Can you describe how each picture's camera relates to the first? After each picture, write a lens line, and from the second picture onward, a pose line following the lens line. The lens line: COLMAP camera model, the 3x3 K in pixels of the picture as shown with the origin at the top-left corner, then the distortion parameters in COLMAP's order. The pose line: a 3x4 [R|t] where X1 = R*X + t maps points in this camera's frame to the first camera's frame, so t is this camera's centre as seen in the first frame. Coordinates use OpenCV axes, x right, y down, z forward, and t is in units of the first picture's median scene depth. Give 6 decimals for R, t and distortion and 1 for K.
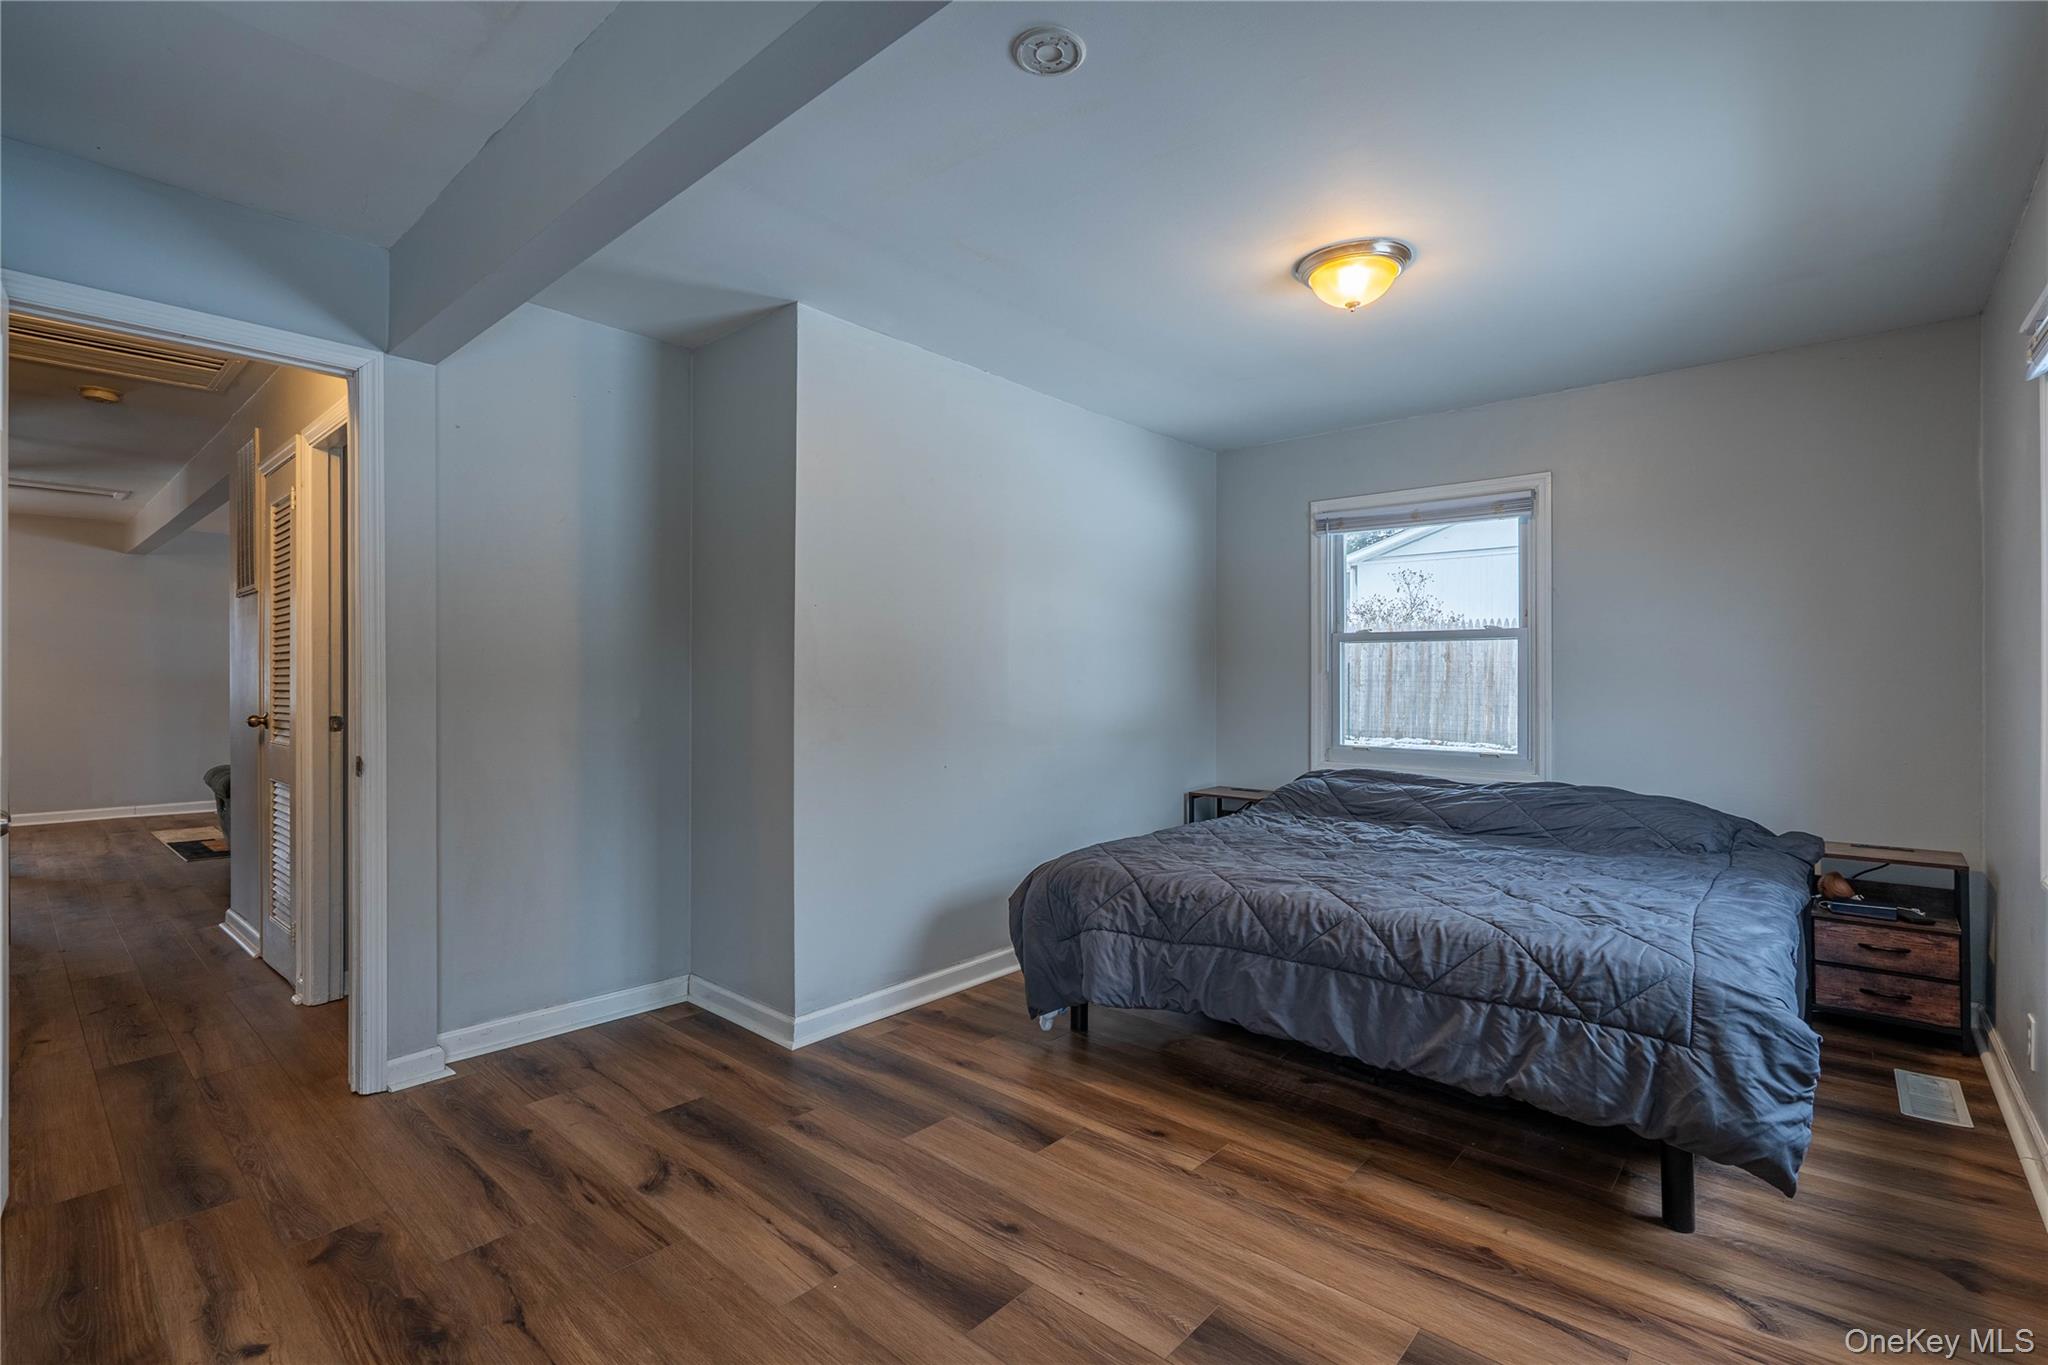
lens RADIAL K [[921.1, 0, 1024.2], [0, 921.1, 687.0], [0, 0, 1]] dist [0.001724, 0.000874]
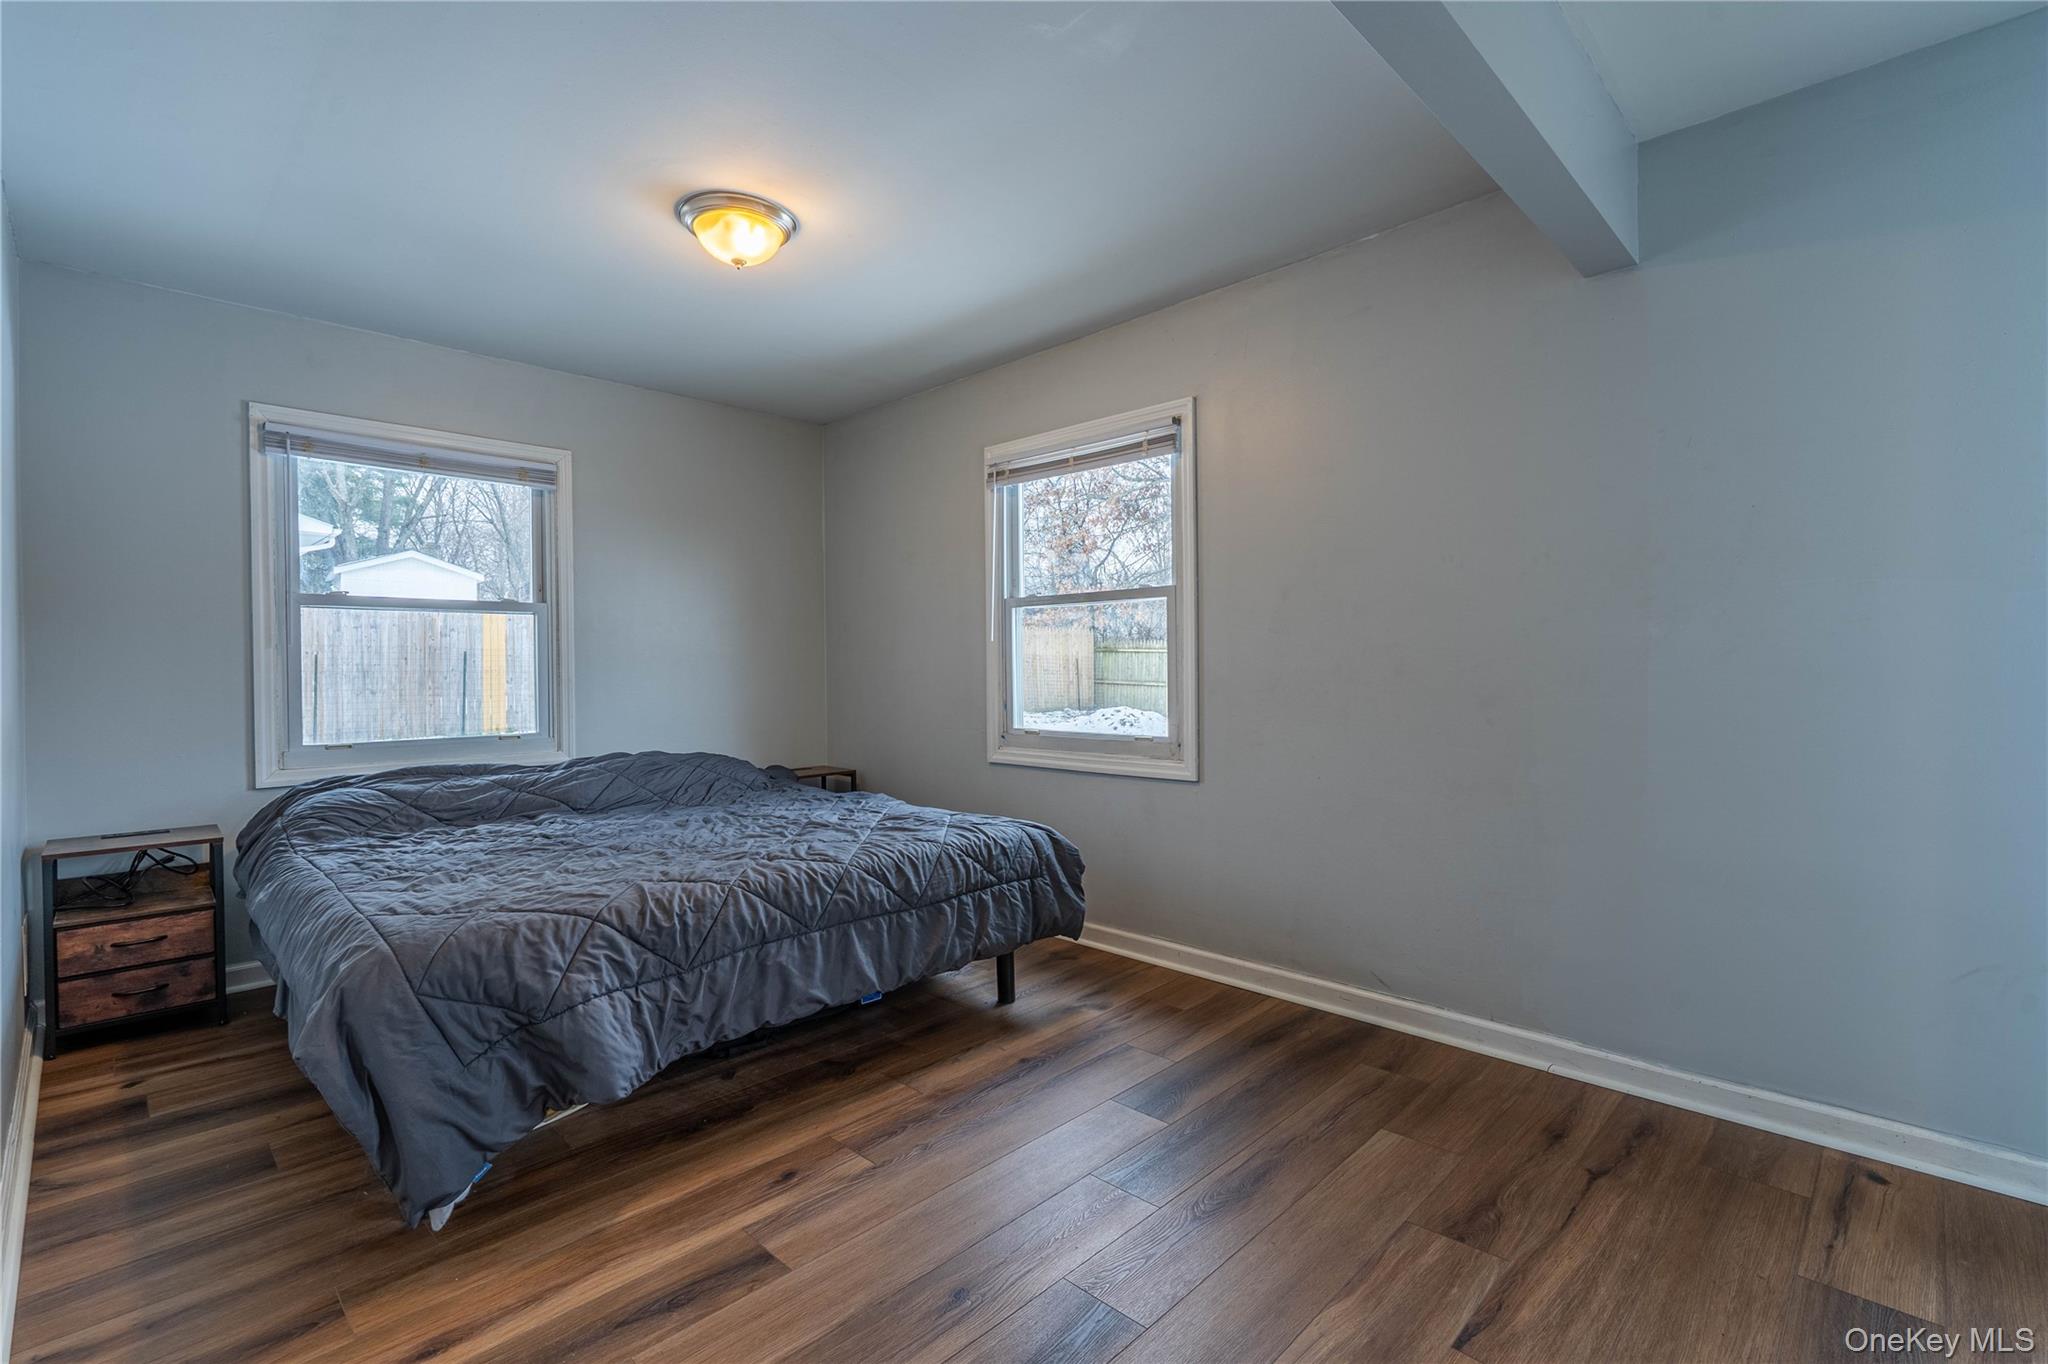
lens RADIAL K [[921.1, 0, 1019.7], [0, 921.1, 665.9], [0, 0, 1]] dist [0.001724, 0.000874]
pose [[0.048577, 0.000039, 0.998819, -0.686294], [0.010110, 0.999949, -0.000531, 0.013988], [-0.998768, 0.010124, 0.048574, 0.726111]]
